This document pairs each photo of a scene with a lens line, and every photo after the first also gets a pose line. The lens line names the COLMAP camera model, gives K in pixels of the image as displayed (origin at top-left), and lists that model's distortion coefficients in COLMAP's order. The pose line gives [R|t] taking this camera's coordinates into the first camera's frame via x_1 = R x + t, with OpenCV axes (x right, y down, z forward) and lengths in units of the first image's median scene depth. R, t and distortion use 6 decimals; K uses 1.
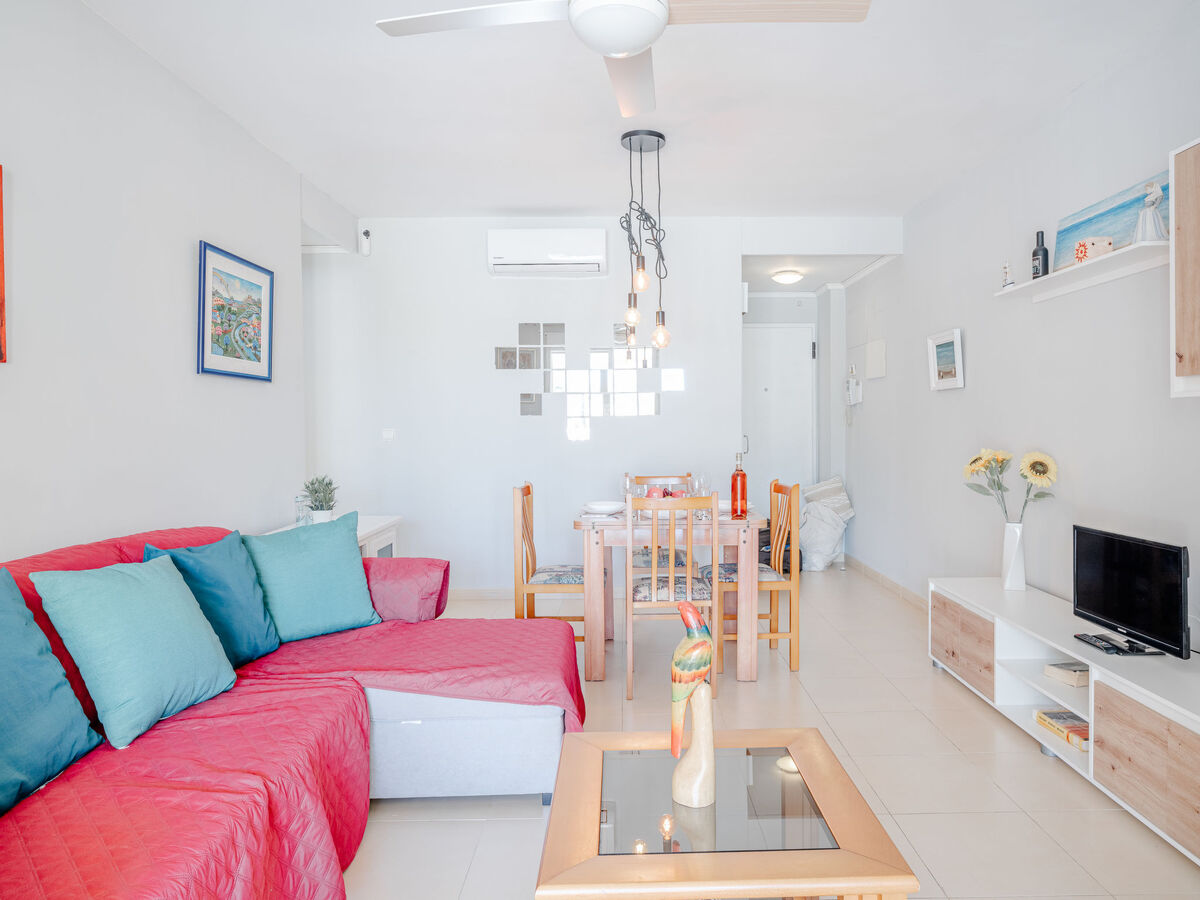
lens RADIAL K [[759.8, 0, 621.8], [0, 759.8, 436.1], [0, 0, 1]] dist [0.014935, -0.001064]
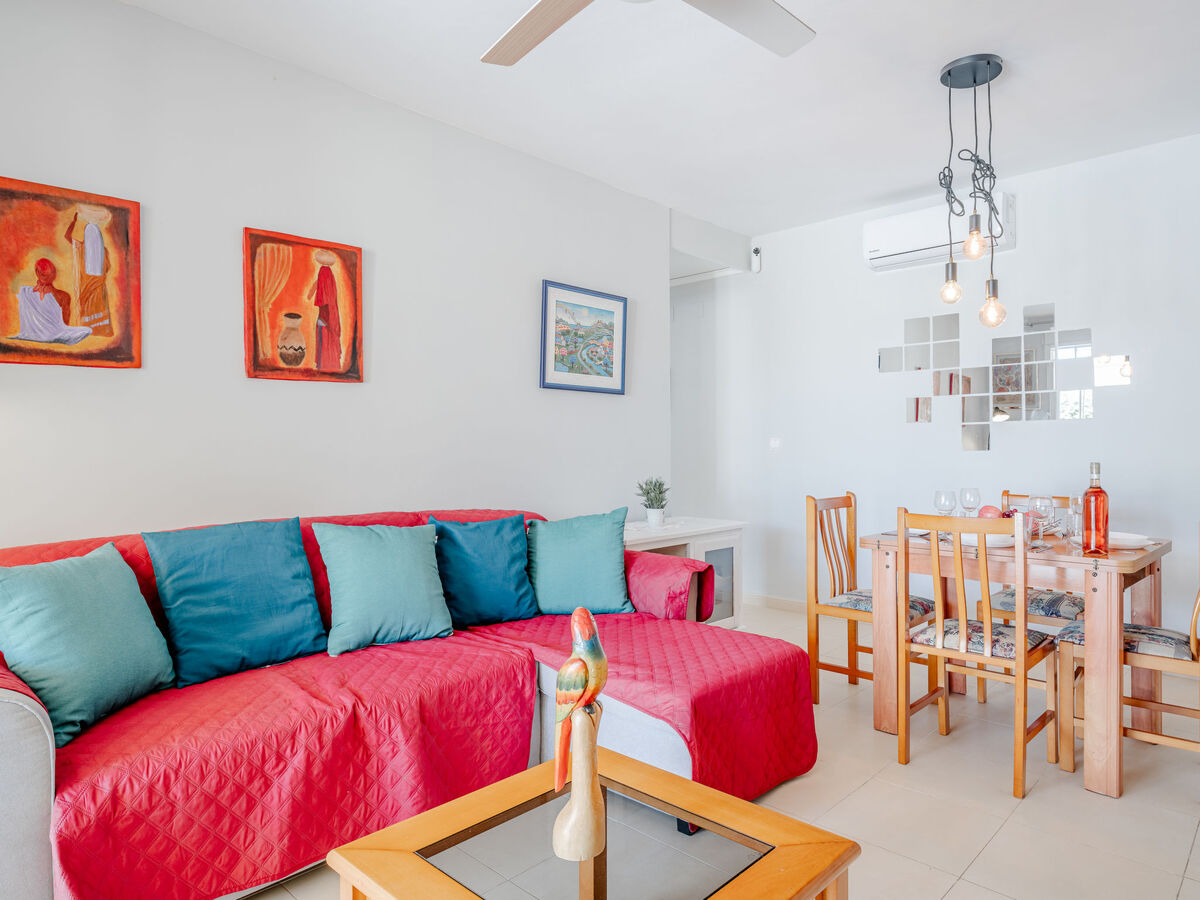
lens RADIAL K [[735.3, 0, 596.8], [0, 735.3, 437.9], [0, 0, 1]] dist [-0.004434, 0.005095]
pose [[0.717986, -0.004453, -0.696043, 0.317611], [-0.014596, 0.999663, -0.021451, 0.022055], [0.695904, 0.025560, 0.717679, 0.203953]]
